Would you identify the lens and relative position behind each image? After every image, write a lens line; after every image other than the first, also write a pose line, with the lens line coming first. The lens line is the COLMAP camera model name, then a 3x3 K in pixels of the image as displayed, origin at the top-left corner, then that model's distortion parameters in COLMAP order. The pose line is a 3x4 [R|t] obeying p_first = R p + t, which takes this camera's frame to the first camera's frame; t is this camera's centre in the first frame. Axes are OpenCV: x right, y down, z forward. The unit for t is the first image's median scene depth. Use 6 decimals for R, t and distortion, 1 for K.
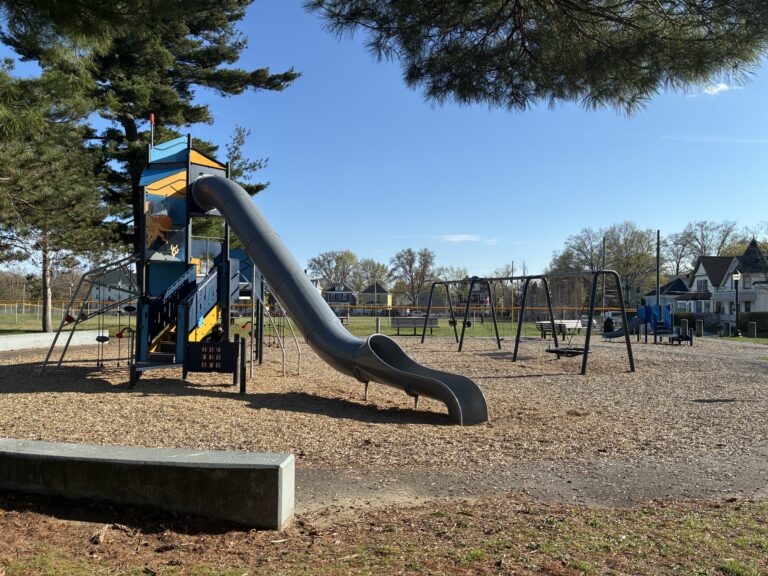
lens RADIAL K [[587.2, 0, 397.2], [0, 587.2, 288.5], [0, 0, 1]] dist [-0.002505, -0.002141]
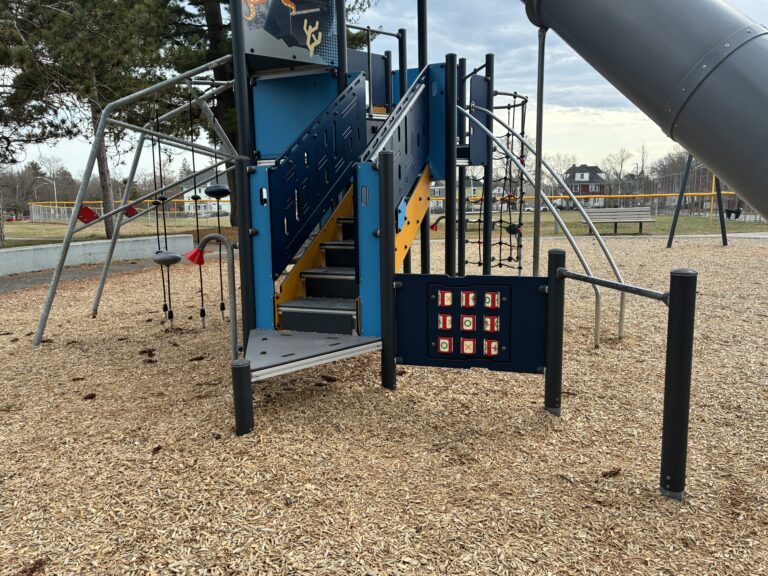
lens RADIAL K [[587.2, 0, 397.2], [0, 587.2, 288.5], [0, 0, 1]] dist [-0.002505, -0.002141]
pose [[0.990375, -0.000795, -0.138408, -0.287351], [0.024942, 0.984637, 0.172821, 0.038997], [0.136144, -0.174610, 0.975180, 0.633851]]
